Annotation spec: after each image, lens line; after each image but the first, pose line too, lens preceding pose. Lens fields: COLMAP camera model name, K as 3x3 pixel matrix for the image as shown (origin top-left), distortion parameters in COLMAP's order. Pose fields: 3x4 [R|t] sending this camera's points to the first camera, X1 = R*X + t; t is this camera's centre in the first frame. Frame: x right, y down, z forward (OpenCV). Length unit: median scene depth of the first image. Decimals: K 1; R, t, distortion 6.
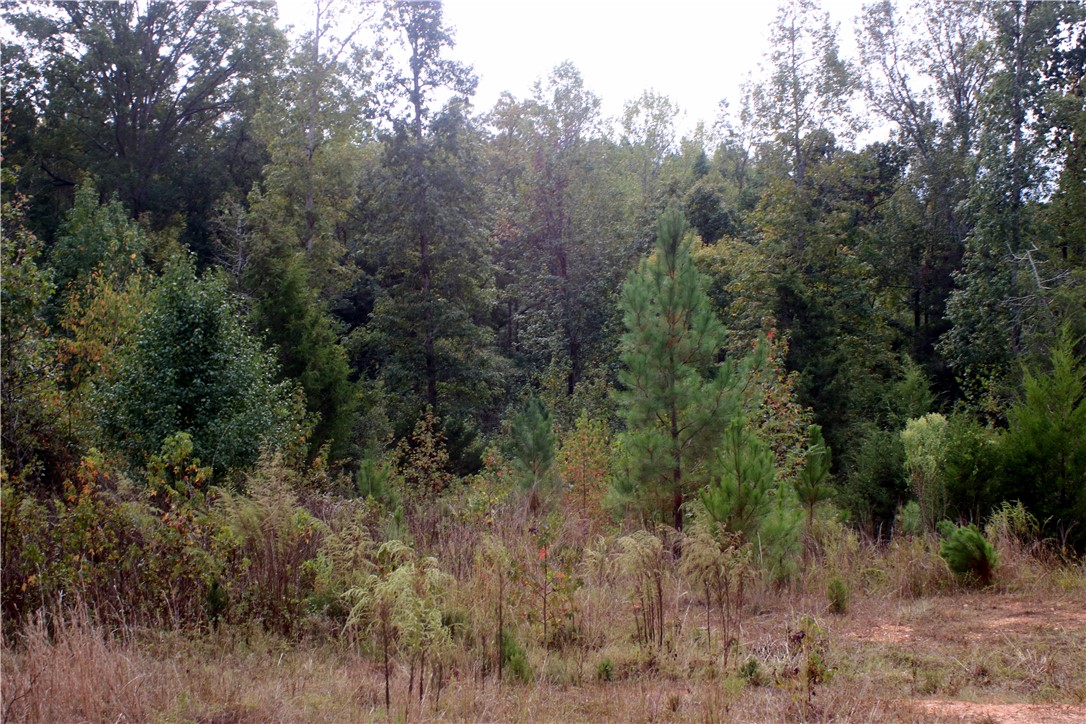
lens RADIAL K [[1423.8, 0, 578.5], [0, 1423.8, 362.6], [0, 0, 1]] dist [-0.121699, 0.008193]
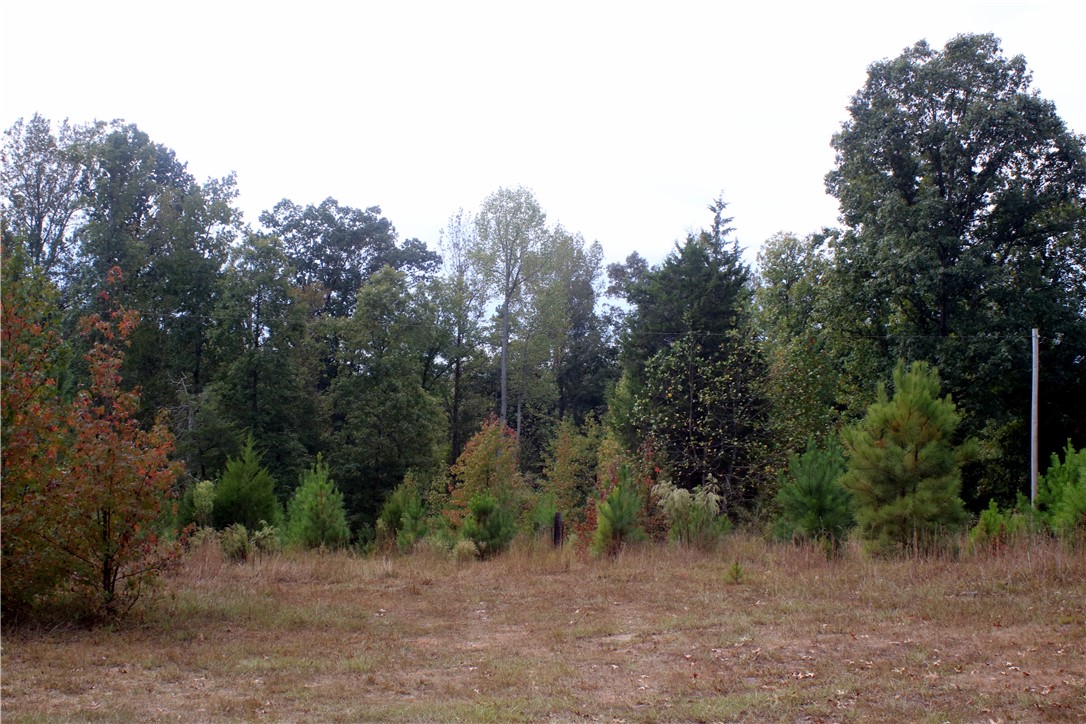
lens RADIAL K [[1588.6, 0, 504.3], [0, 1588.6, 362.2], [0, 0, 1]] dist [-0.172855, 0.166591]
pose [[0.759192, 0.055089, 0.648531, -0.805475], [-0.037025, 0.998453, -0.041470, -0.049223], [-0.649813, 0.007471, 0.760058, -0.880772]]
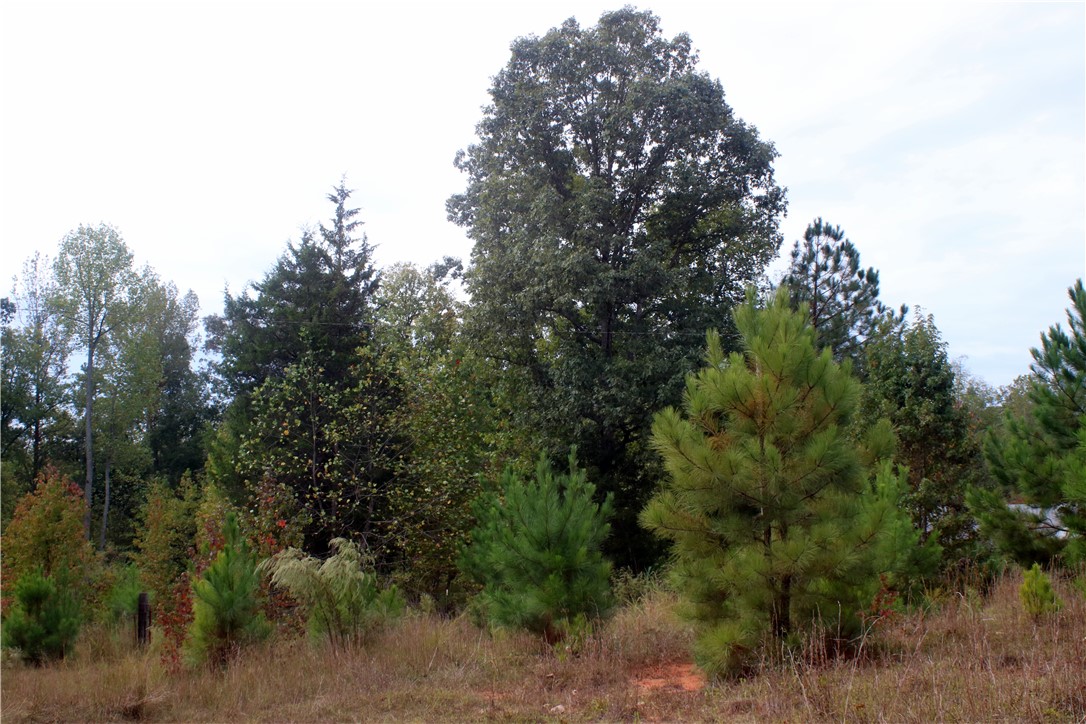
lens RADIAL K [[1416.0, 0, 526.6], [0, 1416.0, 353.7], [0, 0, 1]] dist [-0.125517, 0.037089]
pose [[0.546316, 0.083975, 0.833359, -0.319023], [0.011355, 0.994127, -0.107619, -0.021086], [-0.837502, 0.068257, 0.542154, -0.389547]]
